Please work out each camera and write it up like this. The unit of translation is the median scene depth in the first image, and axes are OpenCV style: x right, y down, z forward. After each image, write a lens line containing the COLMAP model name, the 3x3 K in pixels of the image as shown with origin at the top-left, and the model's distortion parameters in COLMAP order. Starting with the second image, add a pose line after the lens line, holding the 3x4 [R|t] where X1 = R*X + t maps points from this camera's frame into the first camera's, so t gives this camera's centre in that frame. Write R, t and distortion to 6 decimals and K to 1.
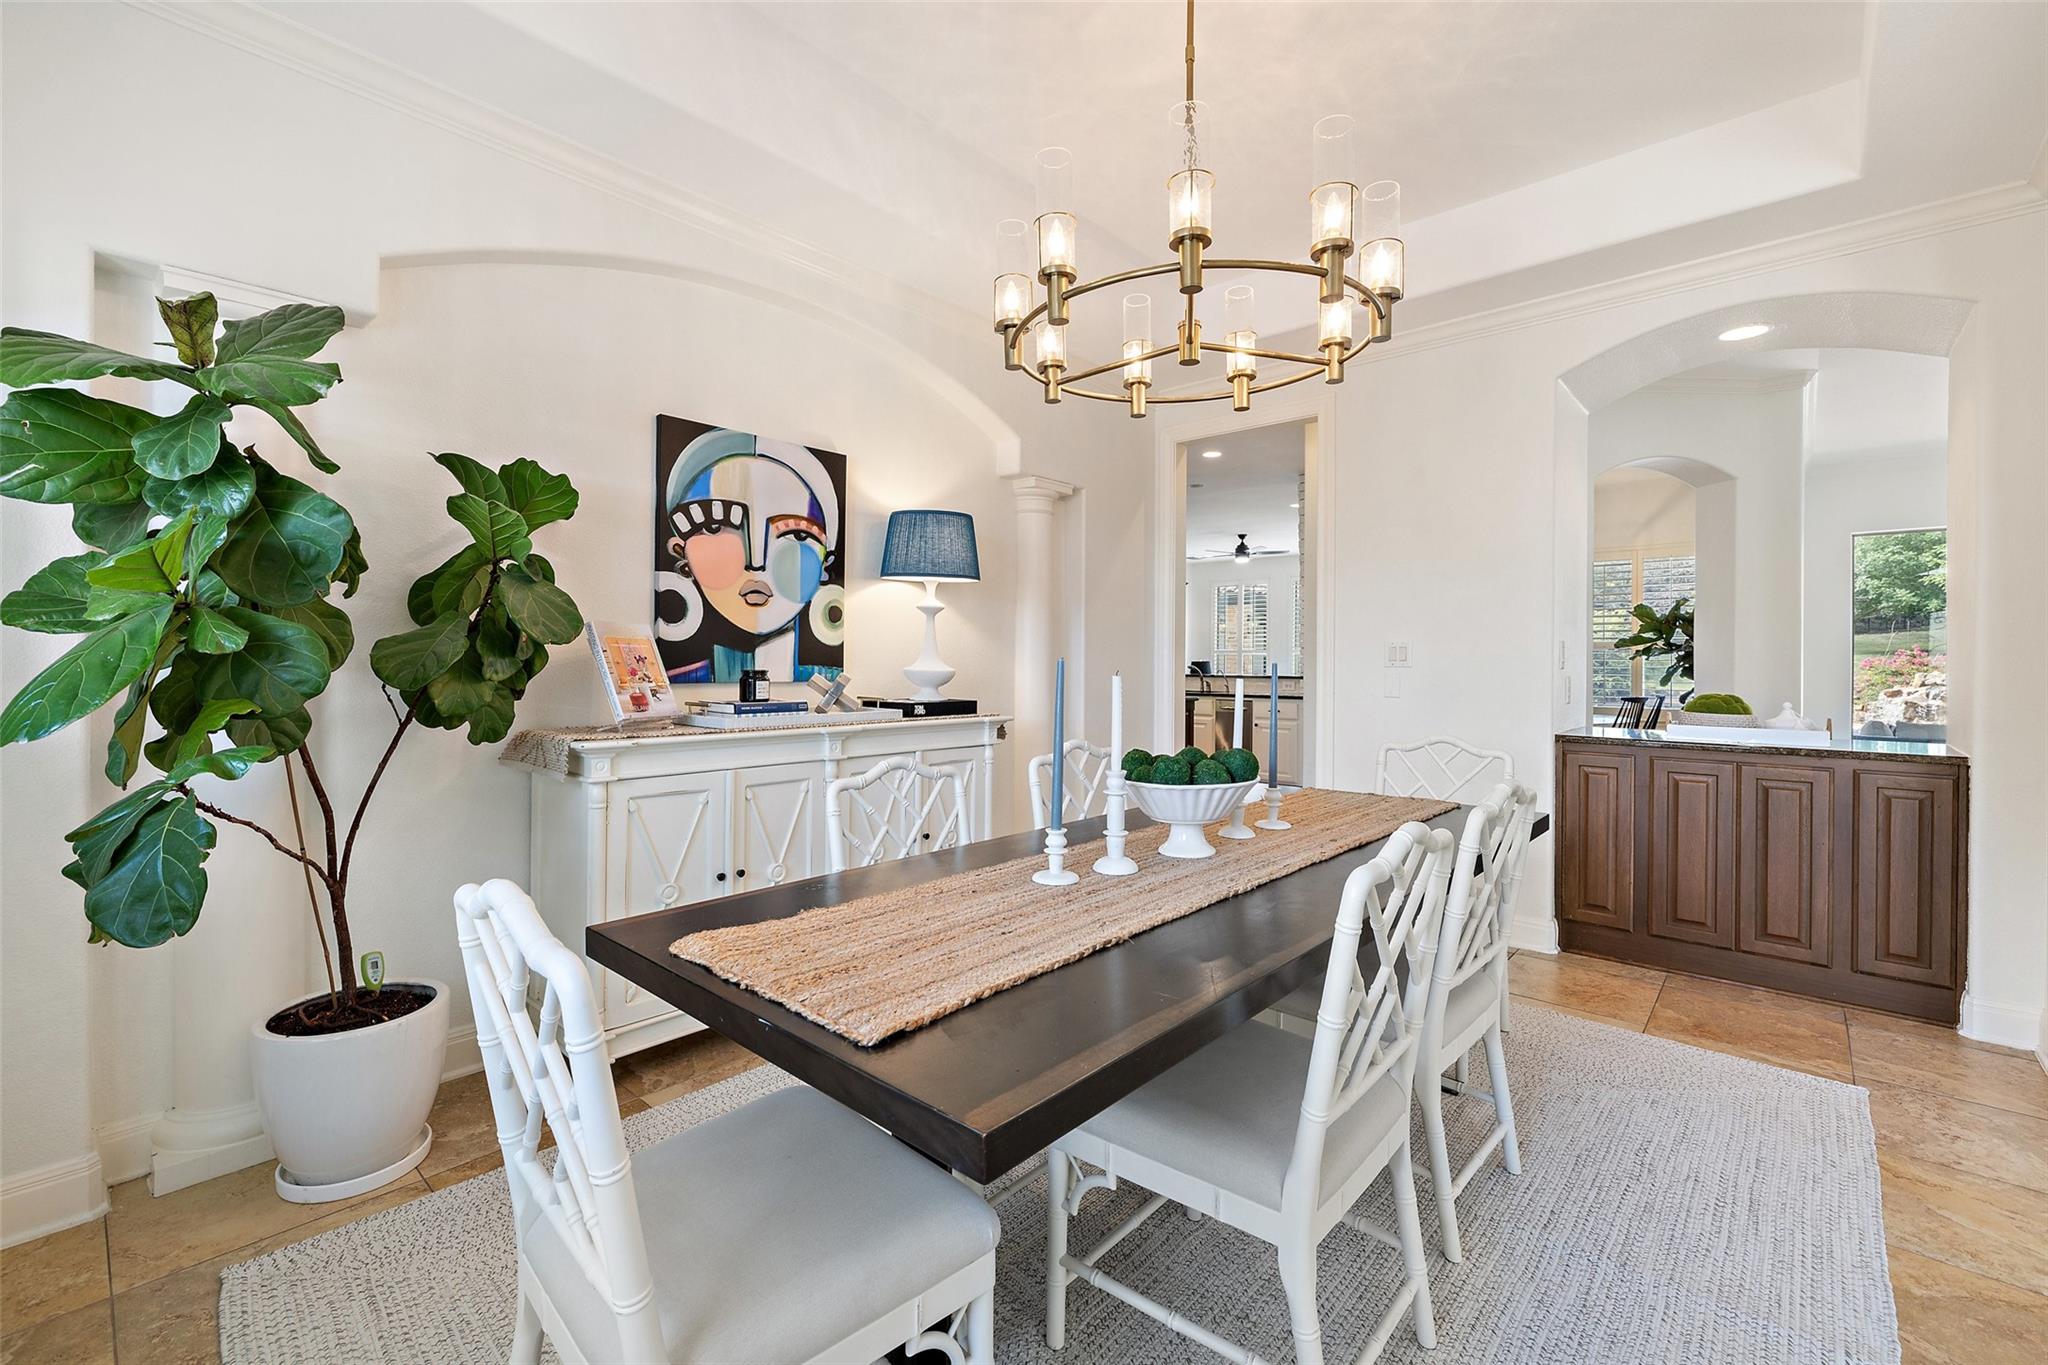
lens RADIAL K [[862.4, 0, 1016.2], [0, 862.4, 675.0], [0, 0, 1]] dist [0.000997, -0.000211]
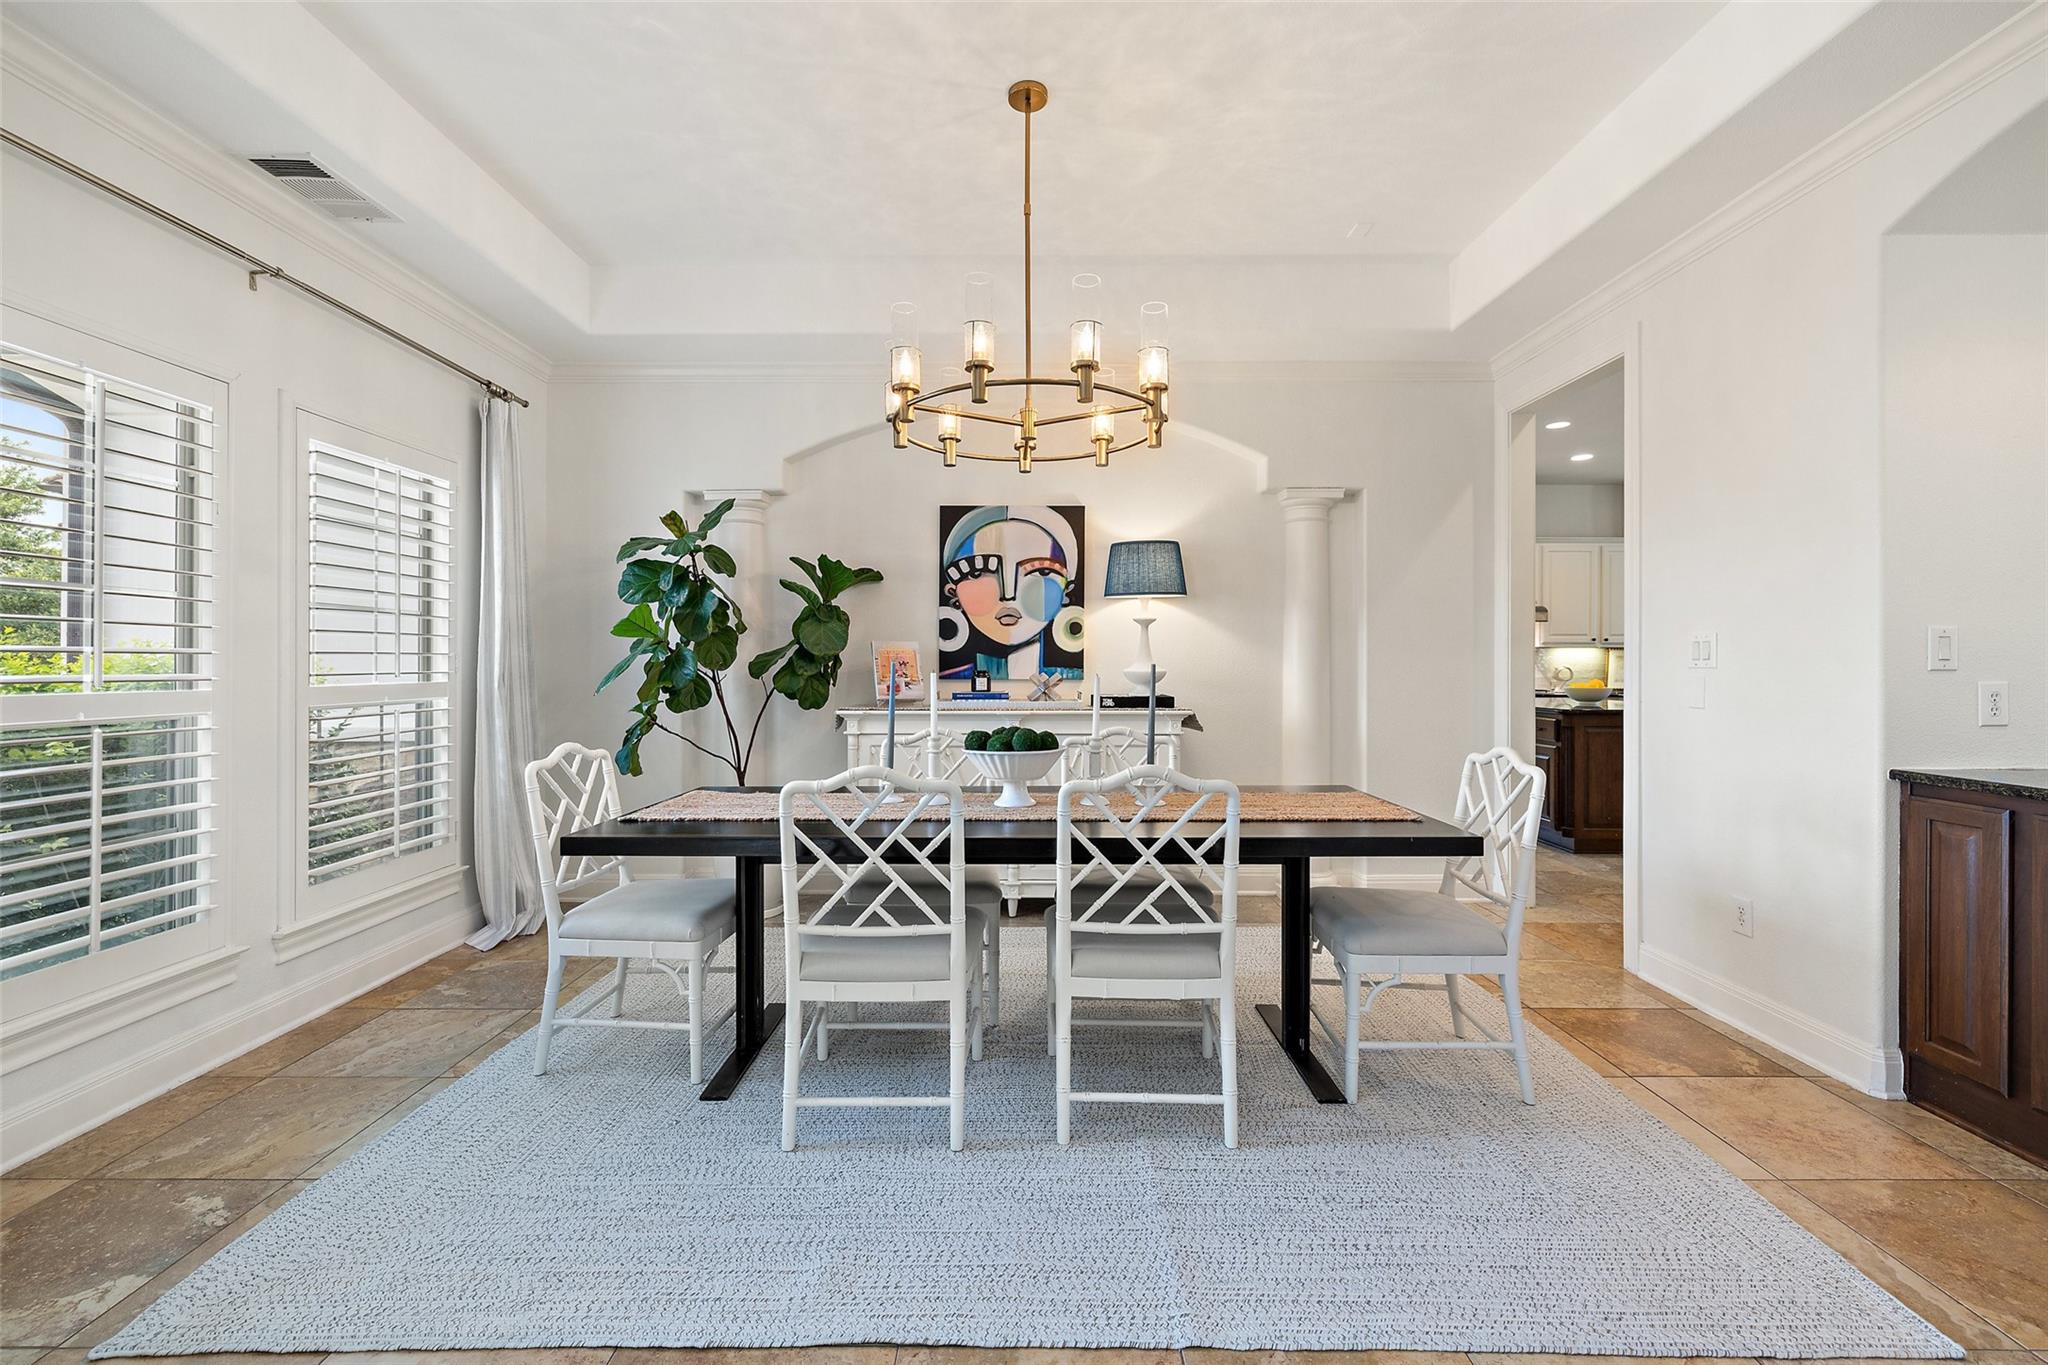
lens RADIAL K [[862.4, 0, 1025.3], [0, 862.4, 667.6], [0, 0, 1]] dist [0.000997, -0.000211]
pose [[0.682946, 0.007001, -0.730435, 0.746638], [-0.006040, 0.999974, 0.003936, -0.016271], [0.730443, 0.001724, 0.682971, 0.047759]]
